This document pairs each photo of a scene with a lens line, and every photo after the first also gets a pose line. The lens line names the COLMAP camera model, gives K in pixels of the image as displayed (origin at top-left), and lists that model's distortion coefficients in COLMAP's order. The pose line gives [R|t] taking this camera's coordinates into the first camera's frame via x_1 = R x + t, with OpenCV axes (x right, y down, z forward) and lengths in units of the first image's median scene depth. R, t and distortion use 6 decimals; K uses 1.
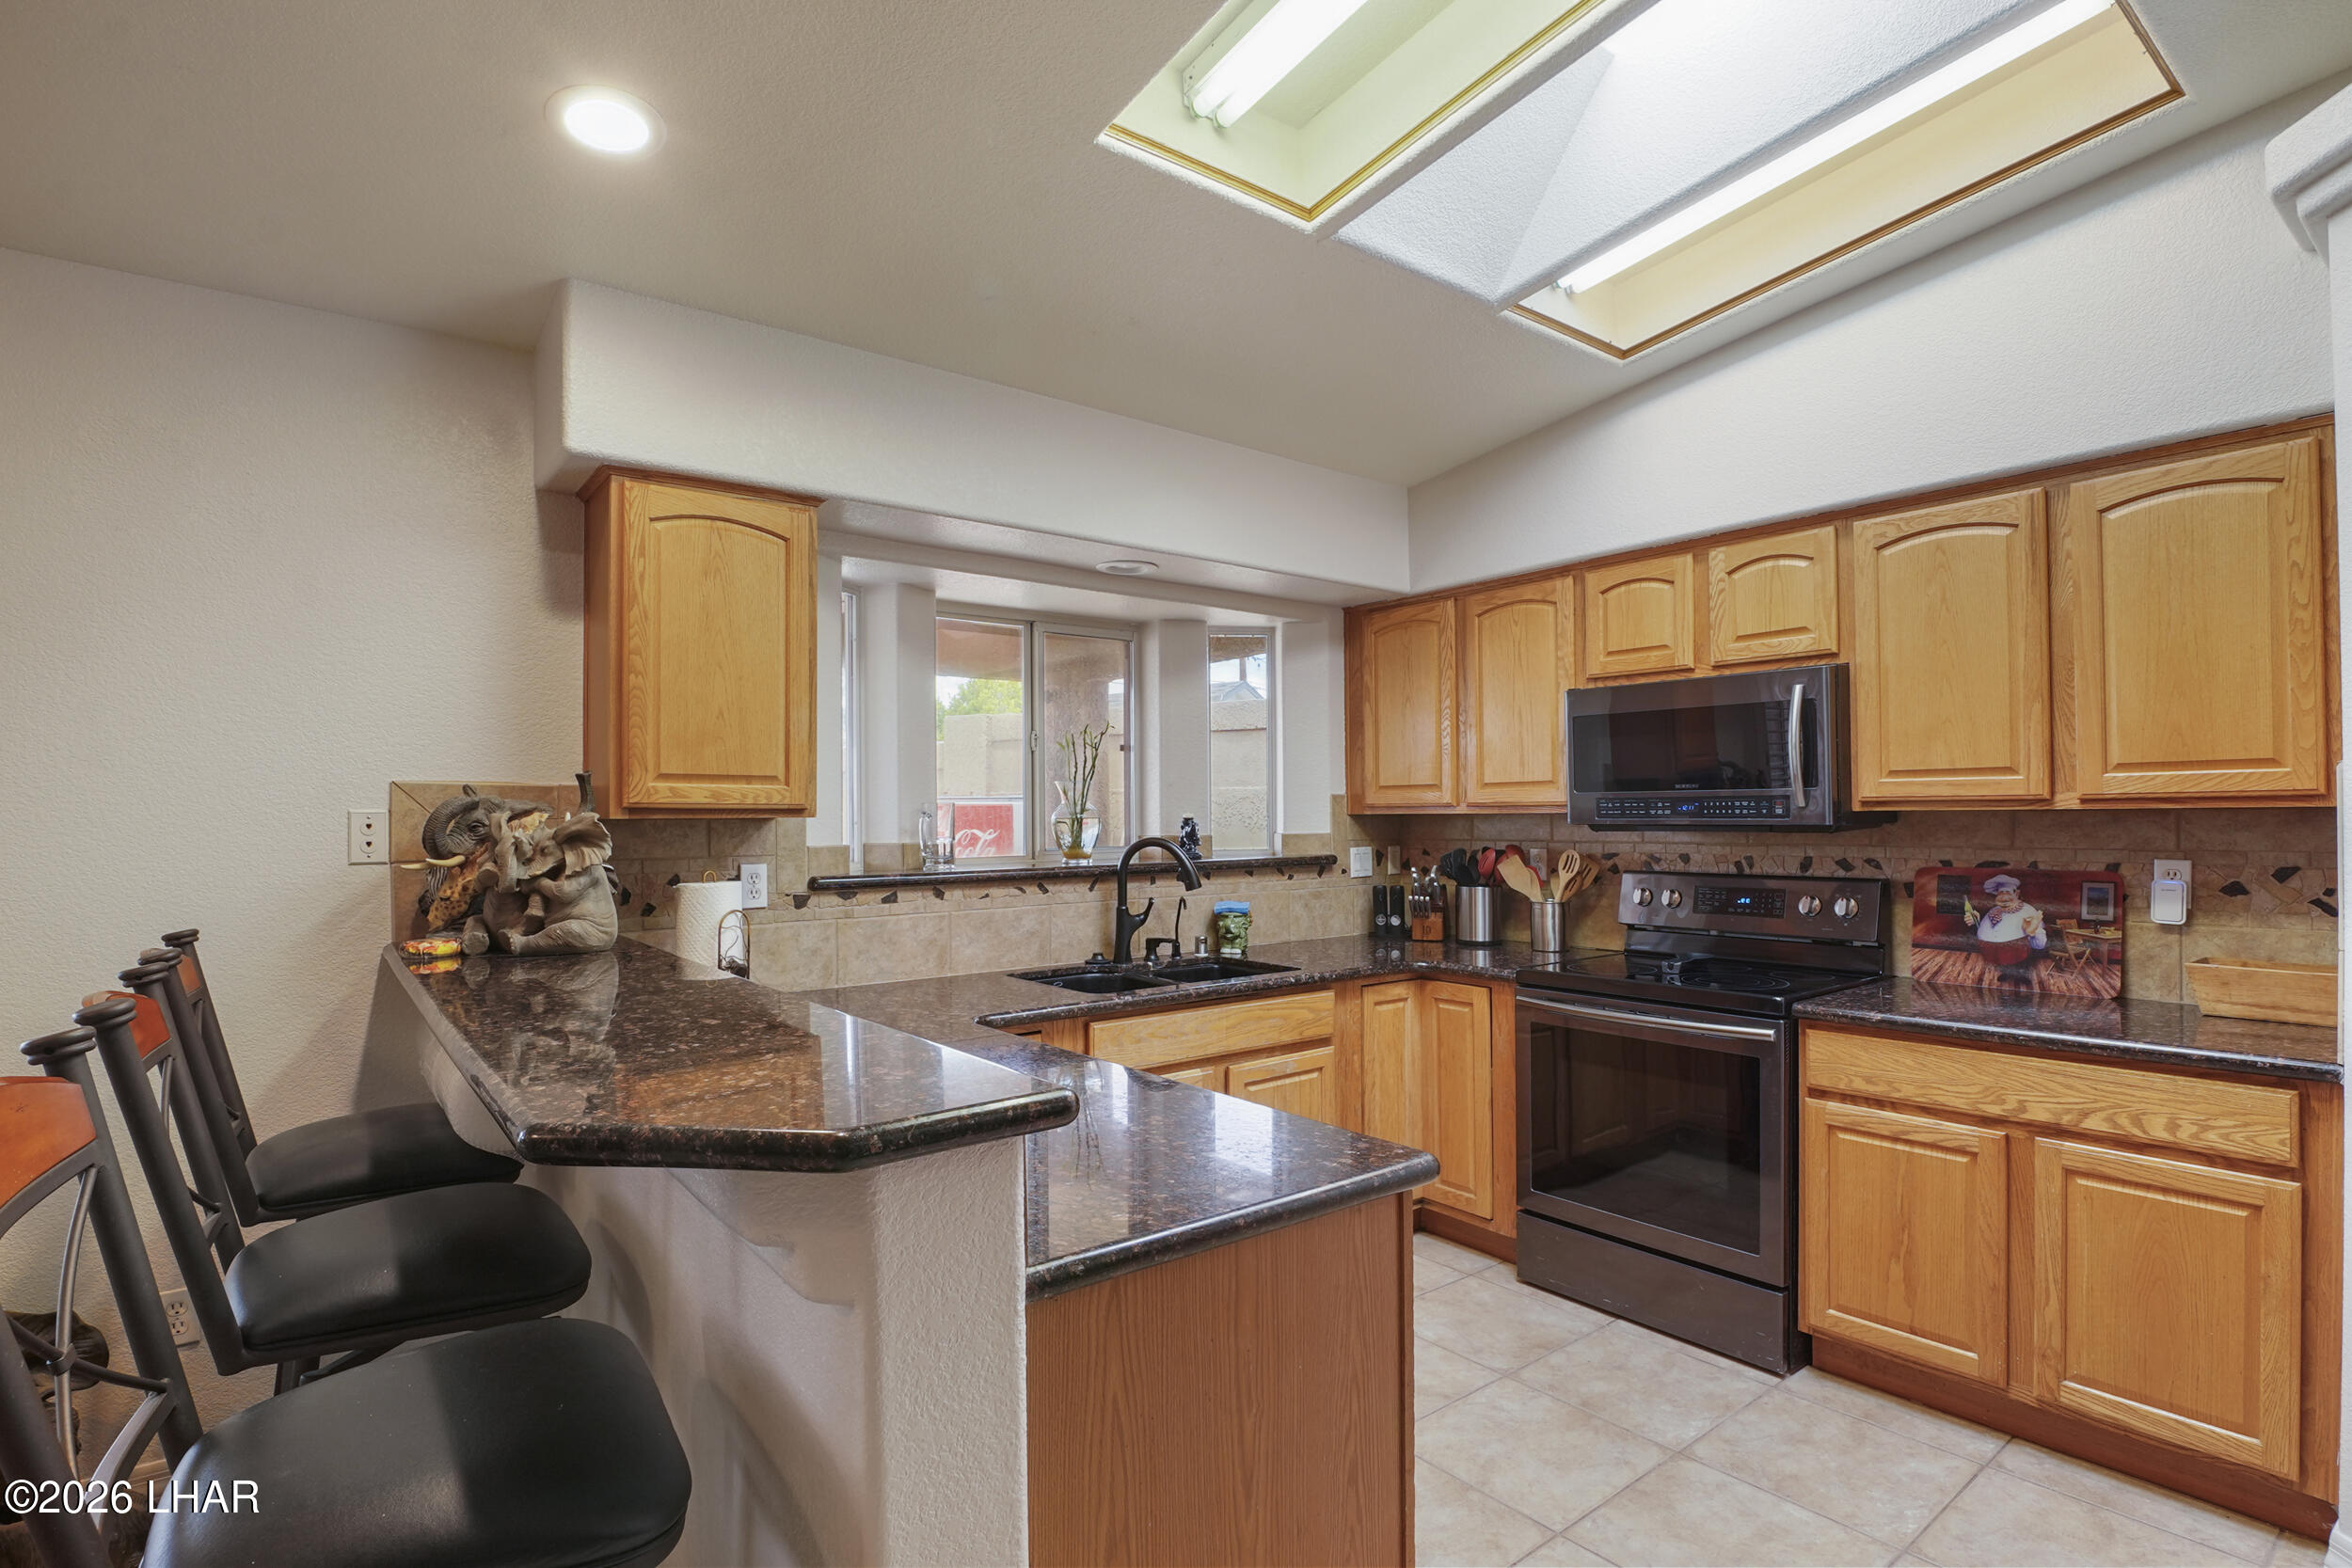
lens RADIAL K [[1158.9, 0, 1177.7], [0, 1158.9, 799.7], [0, 0, 1]] dist [-0.024446, -0.001540]
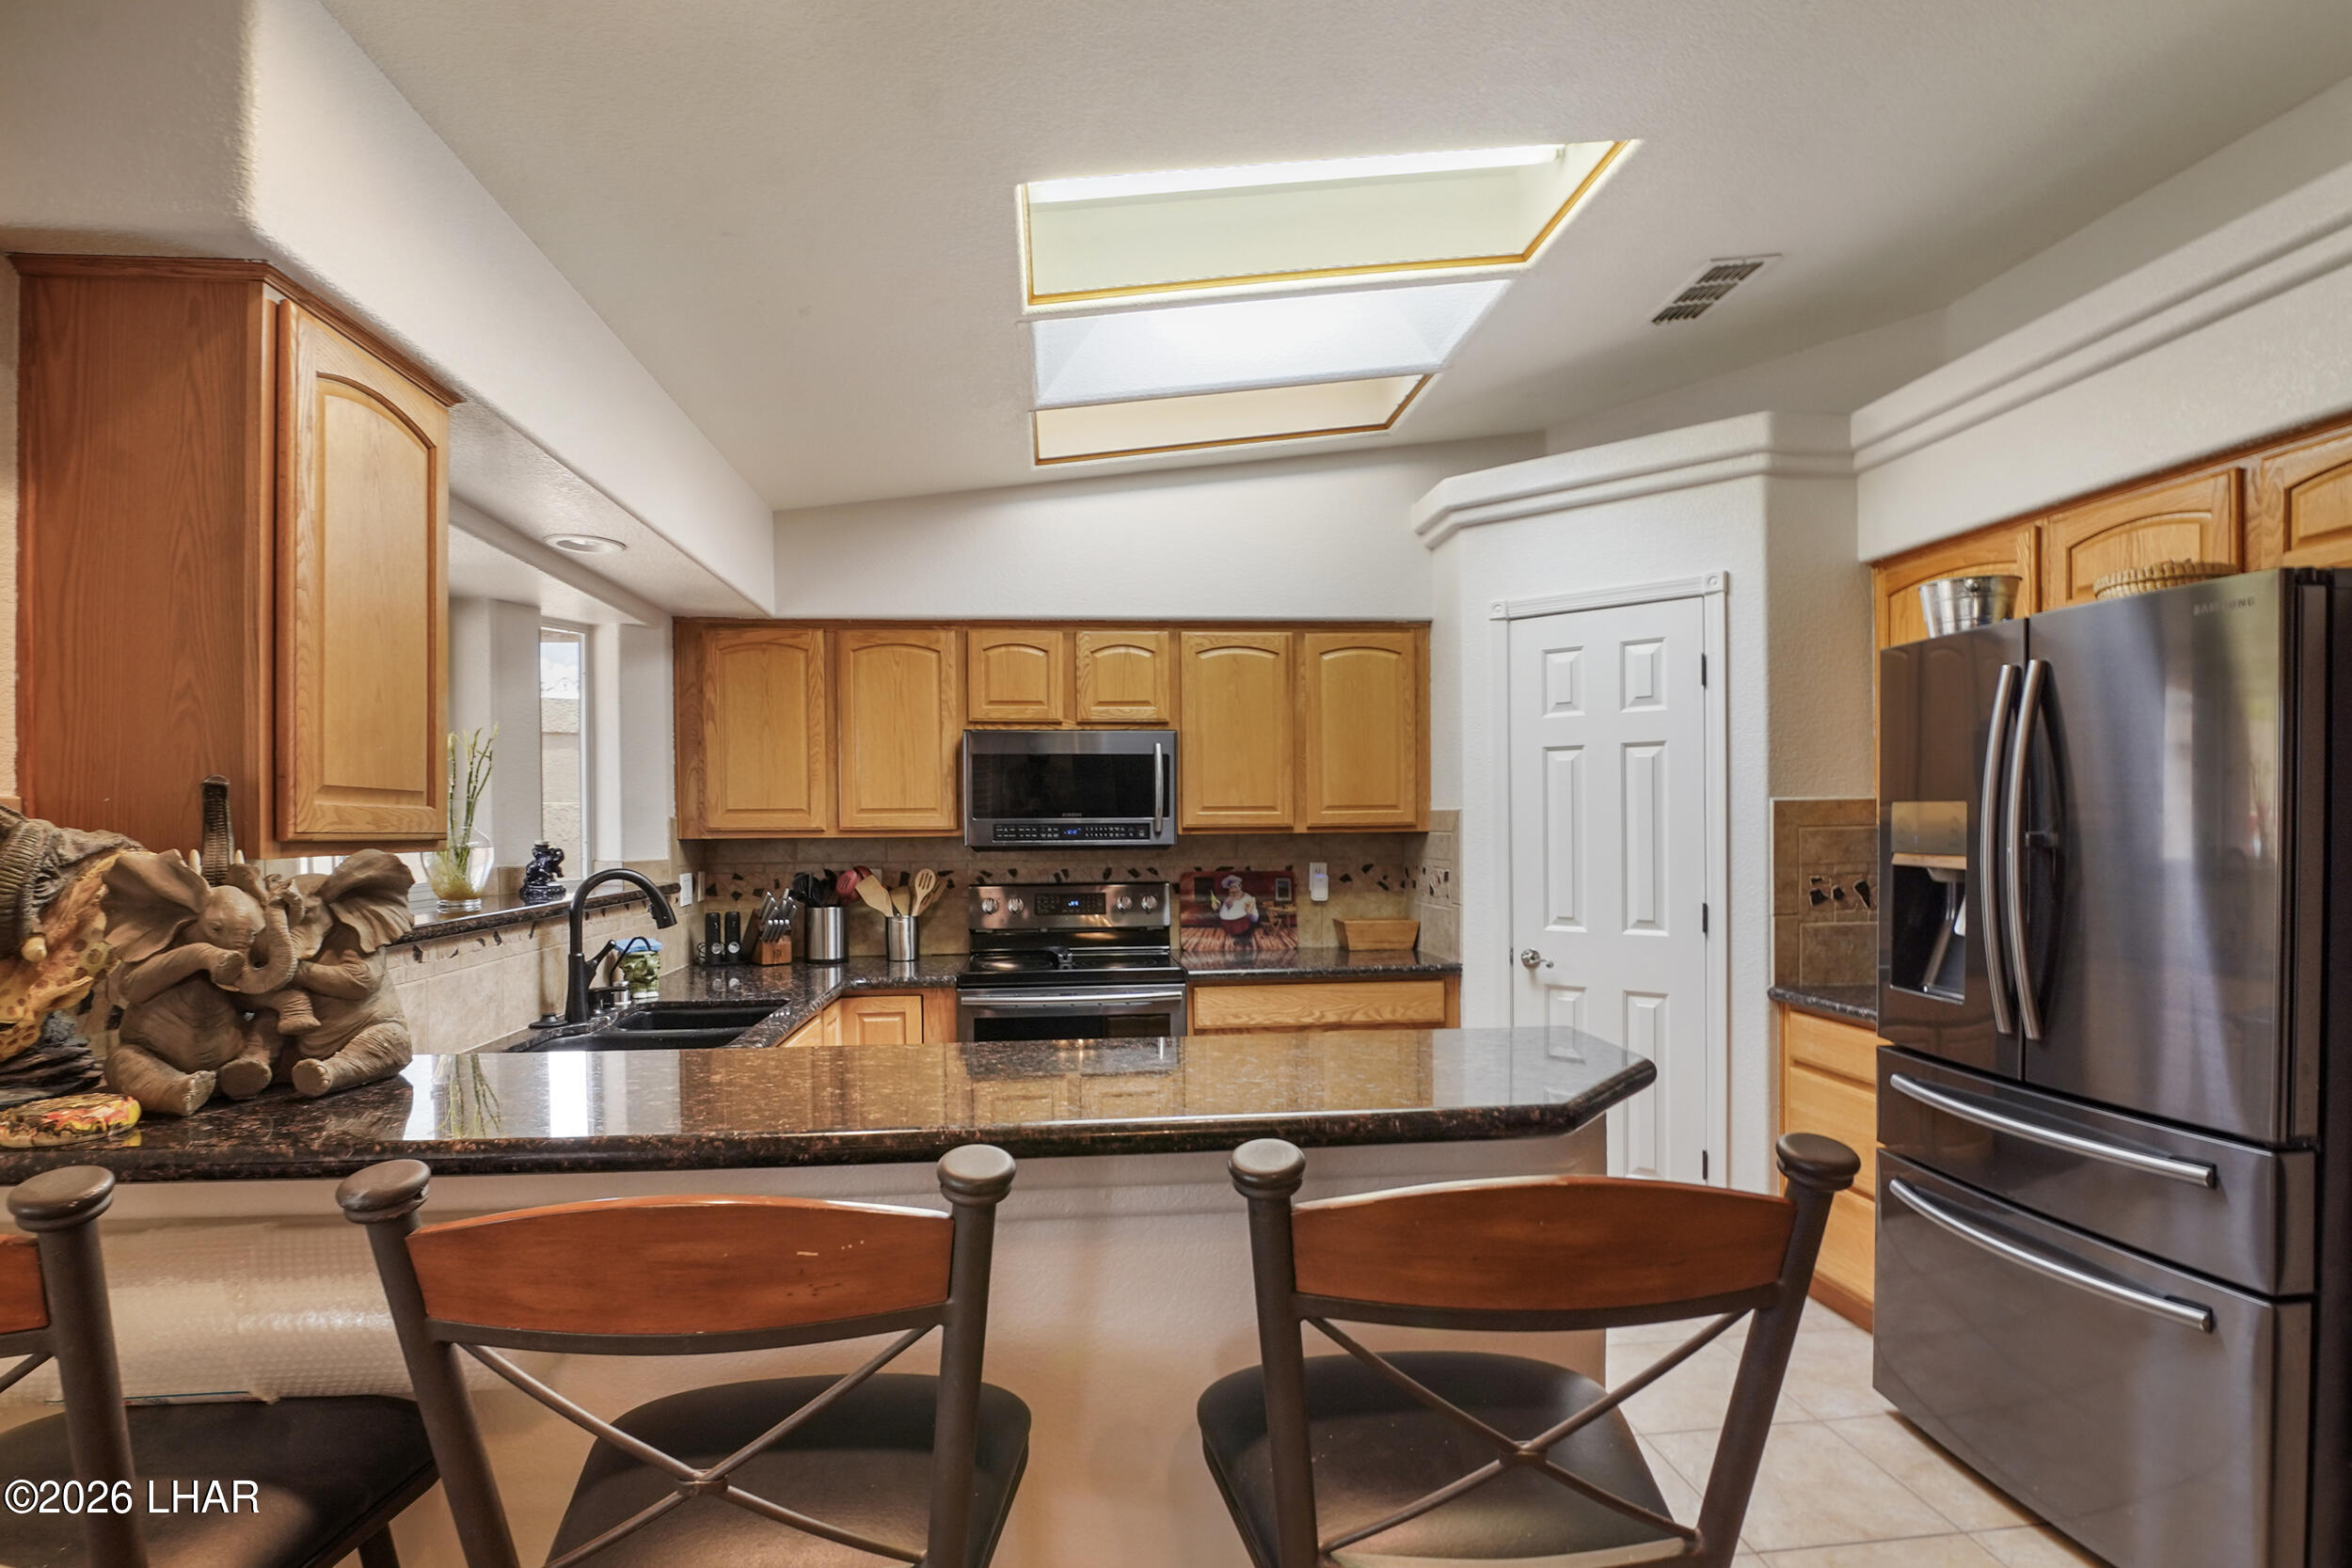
lens RADIAL K [[1158.9, 0, 1189.6], [0, 1158.9, 825.2], [0, 0, 1]] dist [-0.024446, -0.001540]
pose [[0.521096, 0.001670, 0.853497, -0.552849], [-0.006478, 0.999977, 0.001999, -0.003886], [-0.853474, -0.006571, 0.521094, 0.211759]]
